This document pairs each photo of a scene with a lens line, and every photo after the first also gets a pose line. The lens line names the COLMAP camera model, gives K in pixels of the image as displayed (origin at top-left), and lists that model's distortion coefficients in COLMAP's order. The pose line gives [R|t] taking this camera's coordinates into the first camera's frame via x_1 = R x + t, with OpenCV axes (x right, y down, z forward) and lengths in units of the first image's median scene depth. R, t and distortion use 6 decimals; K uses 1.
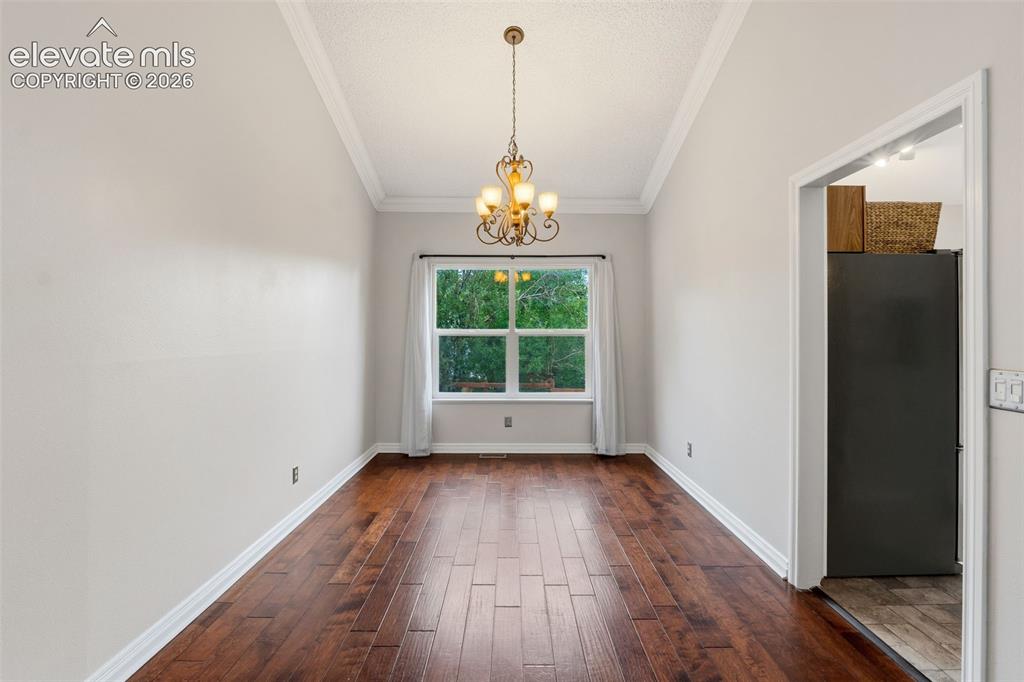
lens RADIAL K [[479.7, 0, 511.1], [0, 479.7, 341.6], [0, 0, 1]] dist [0.003539, 0.000098]
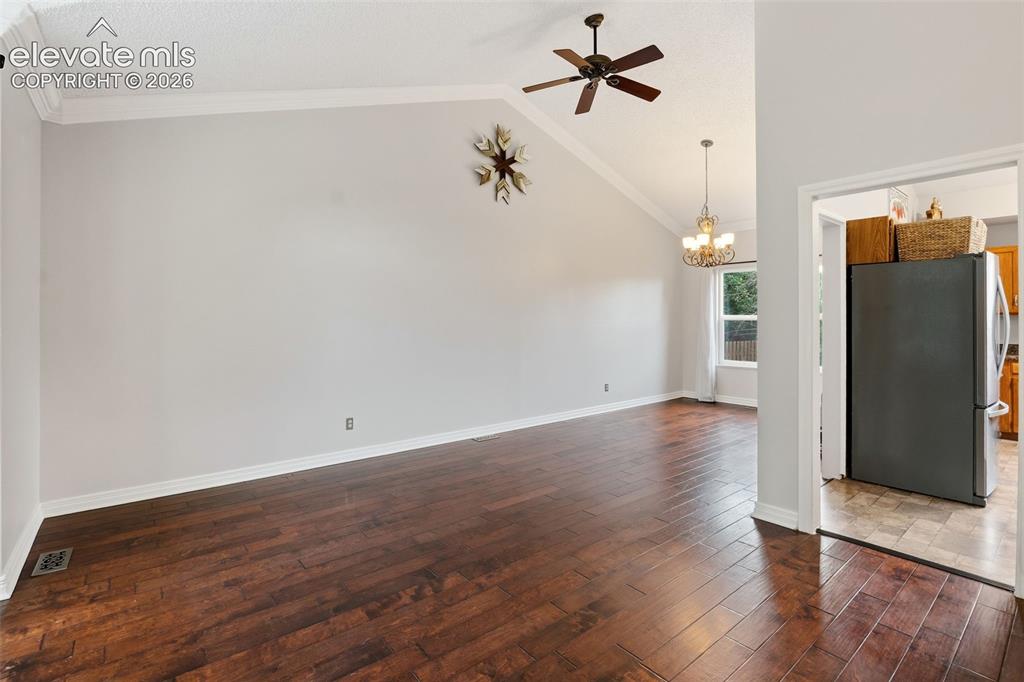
lens RADIAL K [[479.7, 0, 514.0], [0, 479.7, 330.7], [0, 0, 1]] dist [0.003539, 0.000098]
pose [[0.633340, 0.019096, -0.773638, 0.707392], [-0.014348, 0.999813, 0.012933, 0.012051], [0.773740, 0.002910, 0.633496, -0.484199]]
